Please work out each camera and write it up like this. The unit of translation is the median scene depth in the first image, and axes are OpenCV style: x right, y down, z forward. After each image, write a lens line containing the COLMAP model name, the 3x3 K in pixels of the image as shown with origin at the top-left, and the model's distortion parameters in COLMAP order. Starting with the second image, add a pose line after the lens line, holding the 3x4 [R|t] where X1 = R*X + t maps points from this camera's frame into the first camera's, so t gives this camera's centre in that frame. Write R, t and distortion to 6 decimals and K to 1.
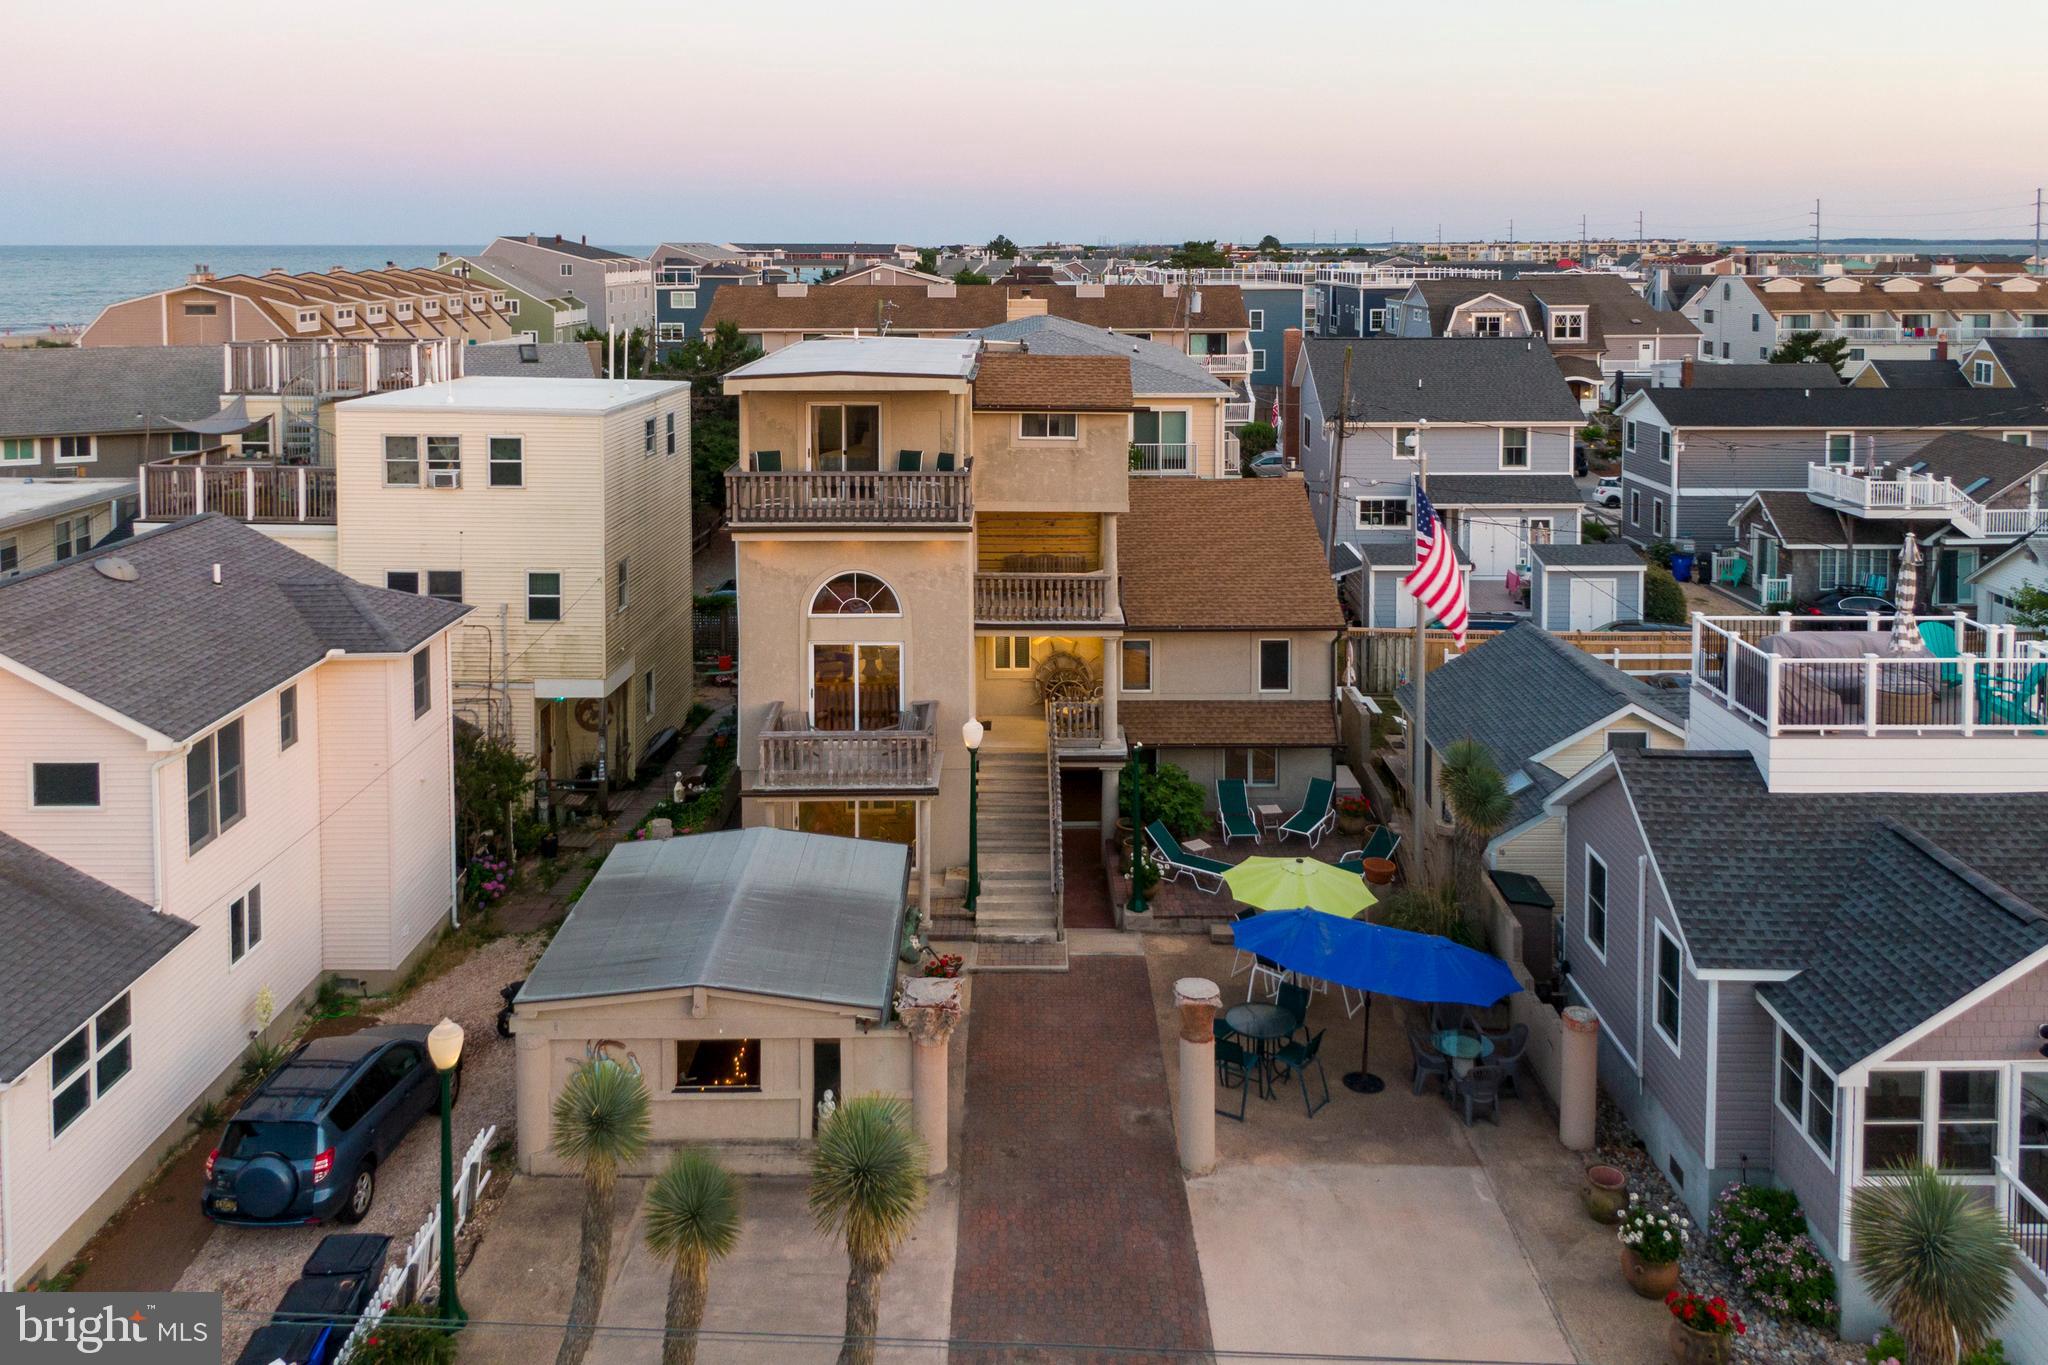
lens RADIAL K [[1619.9, 0, 1065.8], [0, 1619.9, 533.0], [0, 0, 1]] dist [0.053714, -0.072979]
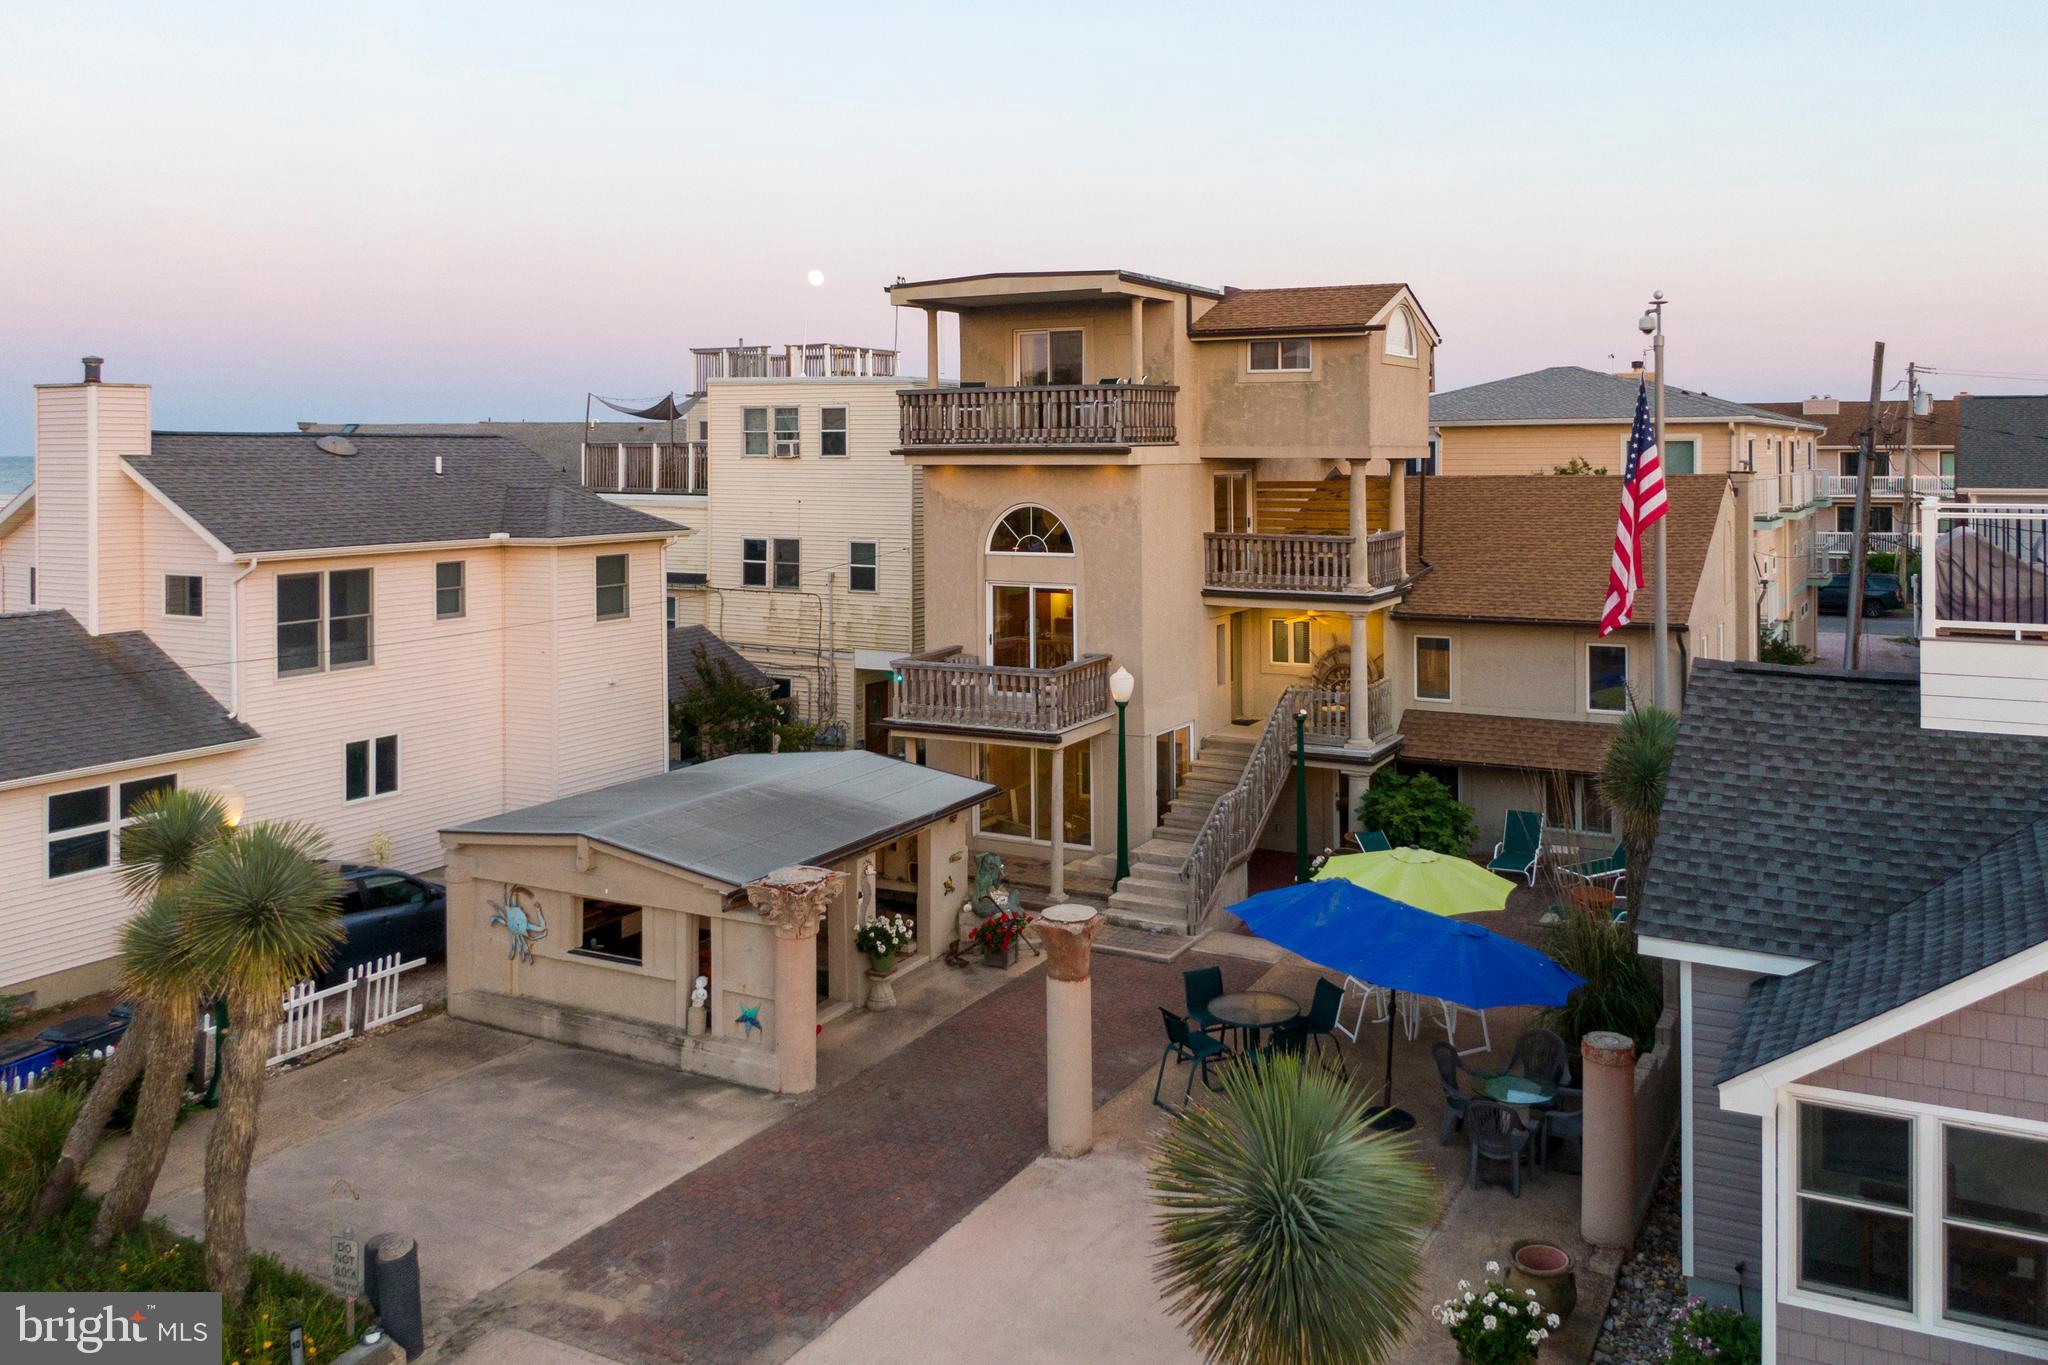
lens RADIAL K [[1600.2, 0, 1124.9], [0, 1600.2, 620.0], [0, 0, 1]] dist [0.032550, -0.010479]
pose [[0.883402, 0.039624, -0.466937, 0.319532], [-0.070584, 0.996302, -0.048994, 0.120948], [0.463269, 0.076240, 0.882932, 0.219562]]
